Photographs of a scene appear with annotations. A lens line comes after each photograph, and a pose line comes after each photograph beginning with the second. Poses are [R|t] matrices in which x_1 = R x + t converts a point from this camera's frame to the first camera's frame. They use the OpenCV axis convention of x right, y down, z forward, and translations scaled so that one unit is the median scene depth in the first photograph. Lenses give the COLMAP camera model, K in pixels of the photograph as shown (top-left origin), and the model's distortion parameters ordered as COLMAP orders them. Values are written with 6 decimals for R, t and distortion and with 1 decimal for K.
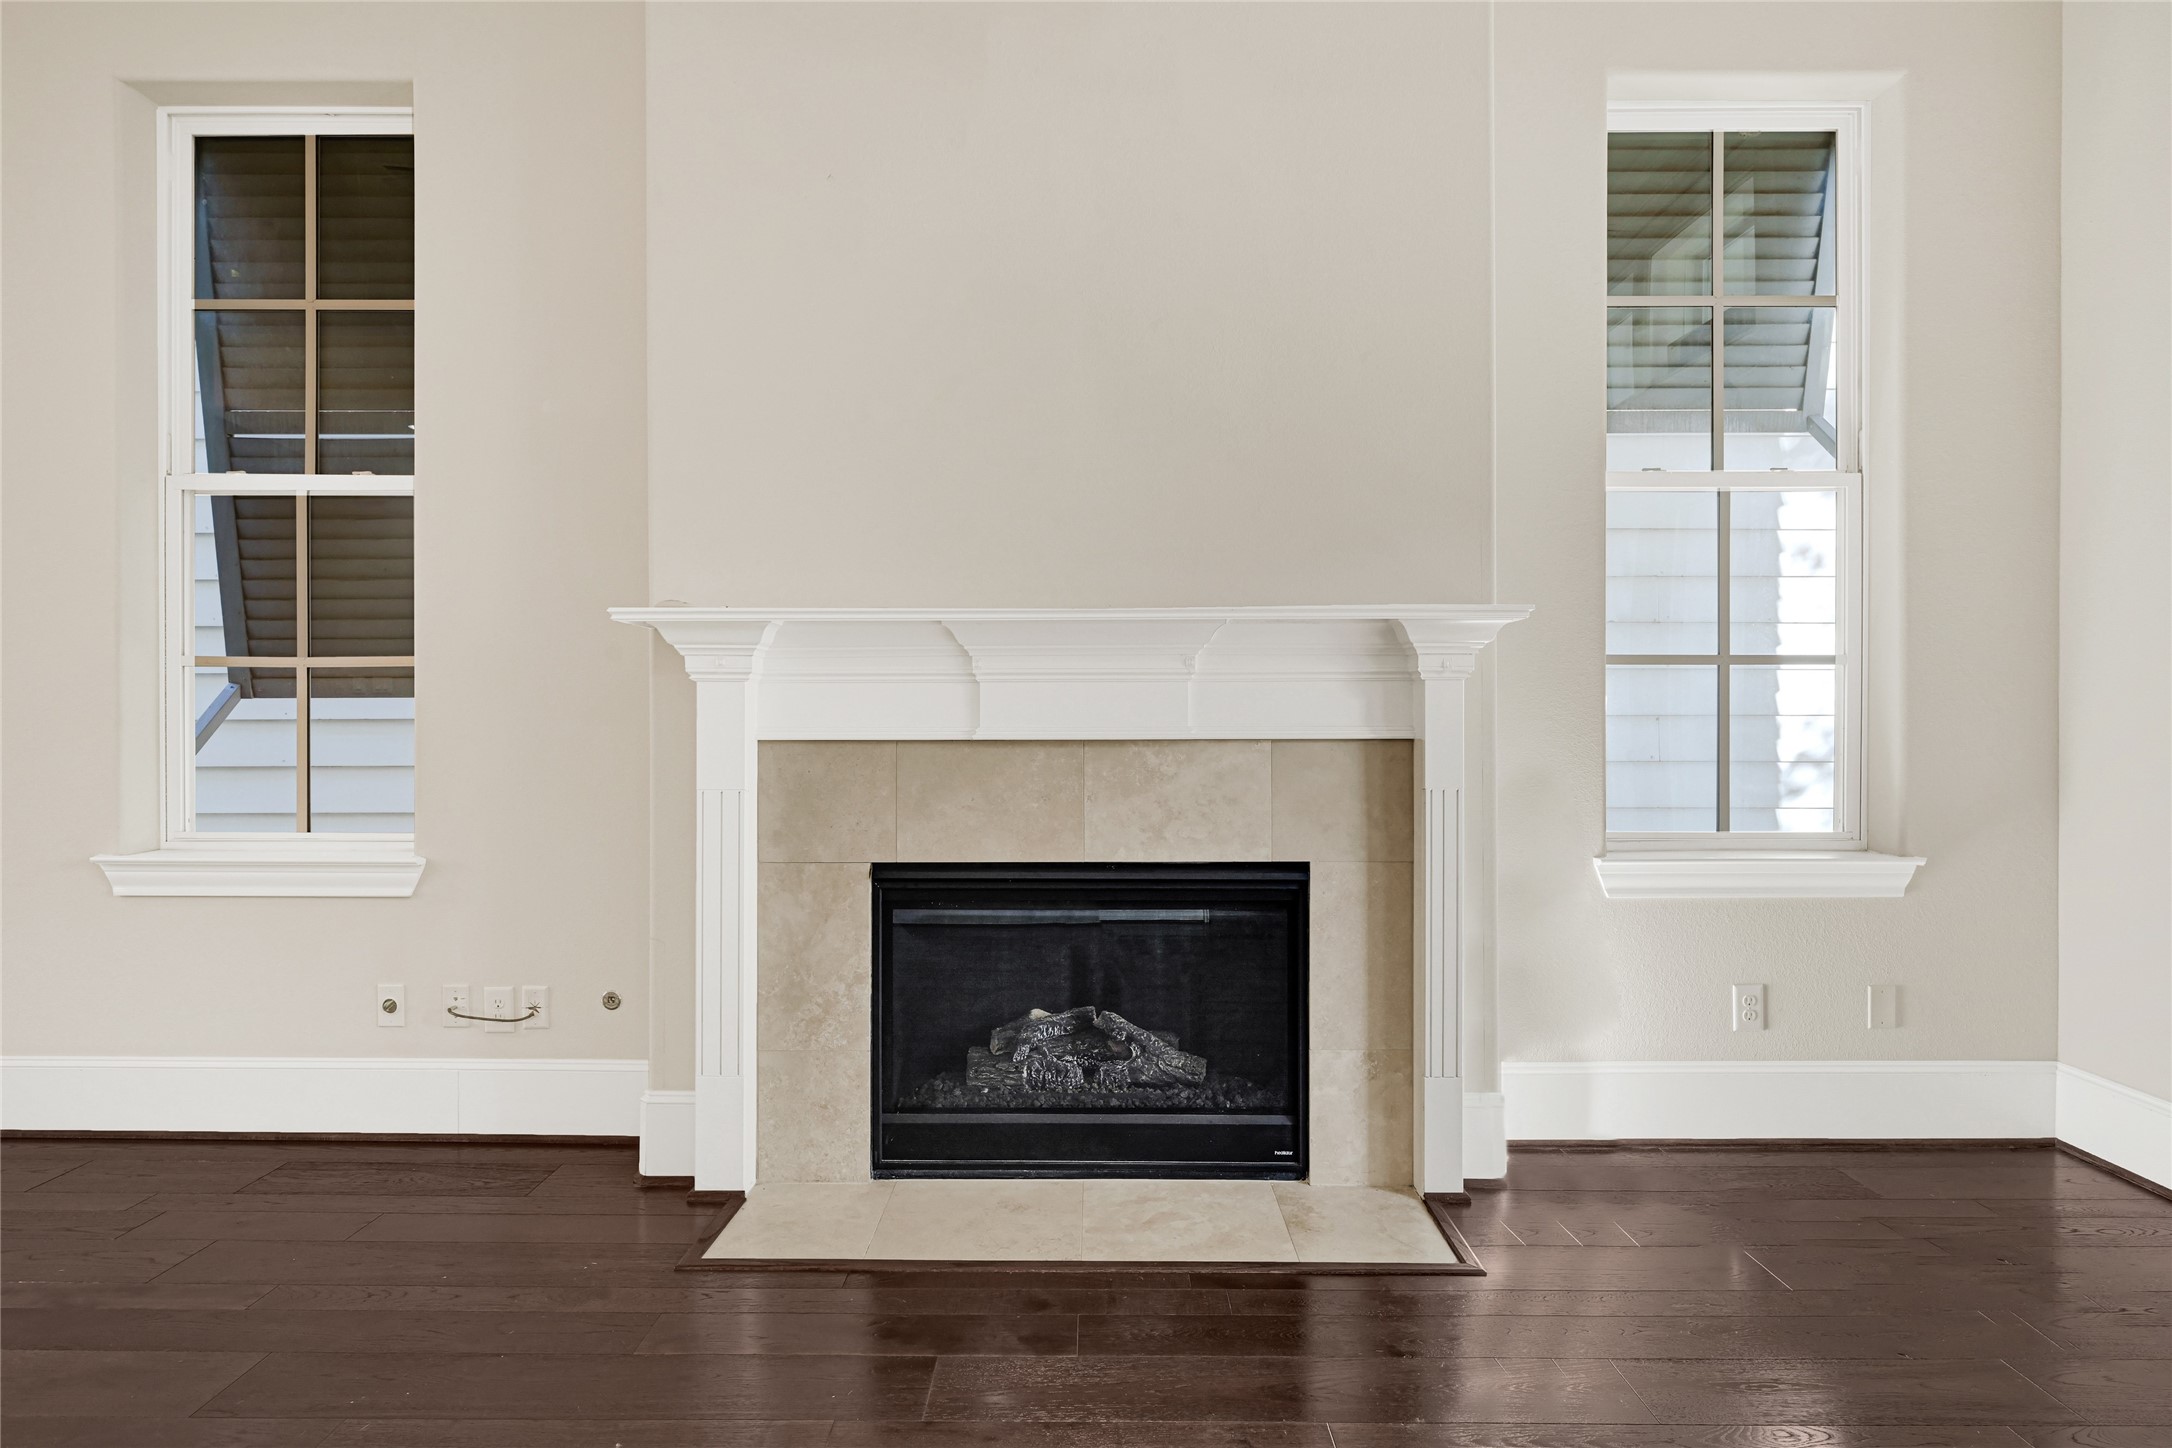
lens RADIAL K [[1469.4, 0, 1085.9], [0, 1469.4, 714.8], [0, 0, 1]] dist [-0.030250, -0.000979]
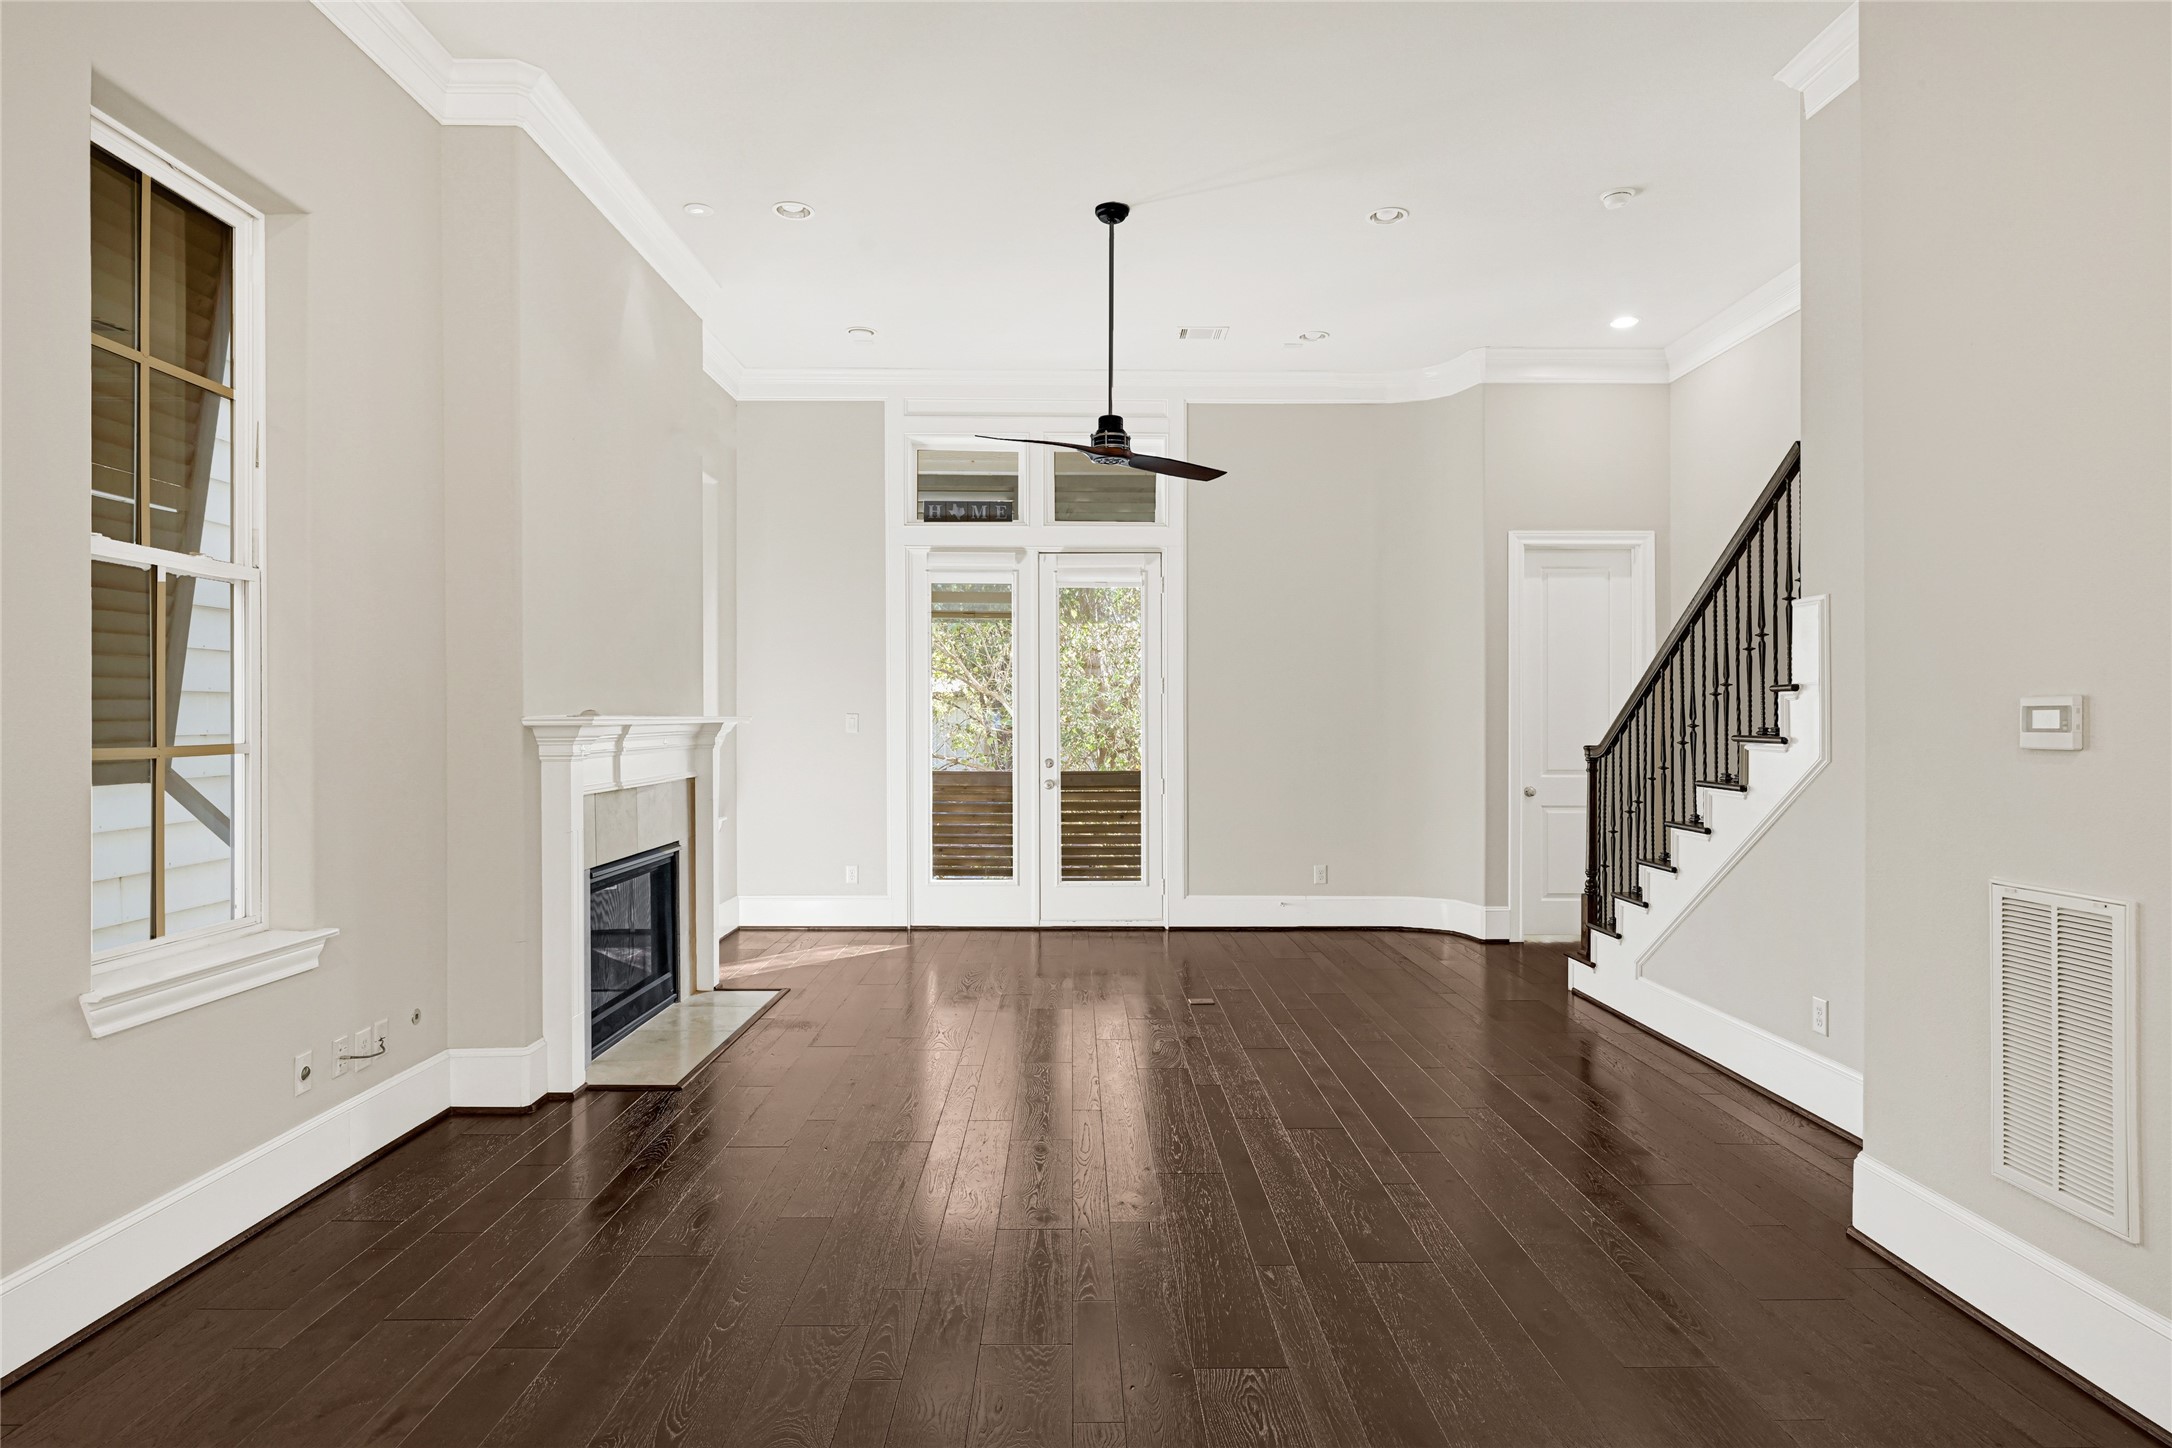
lens RADIAL K [[1191.5, 0, 1089.4], [0, 1191.5, 717.3], [0, 0, 1]] dist [0.000638, 0.000875]
pose [[-0.039205, 0.009934, 0.999182, -0.818541], [0.032638, 0.999430, -0.008656, -0.020413], [-0.998698, 0.032272, -0.039507, 0.271825]]
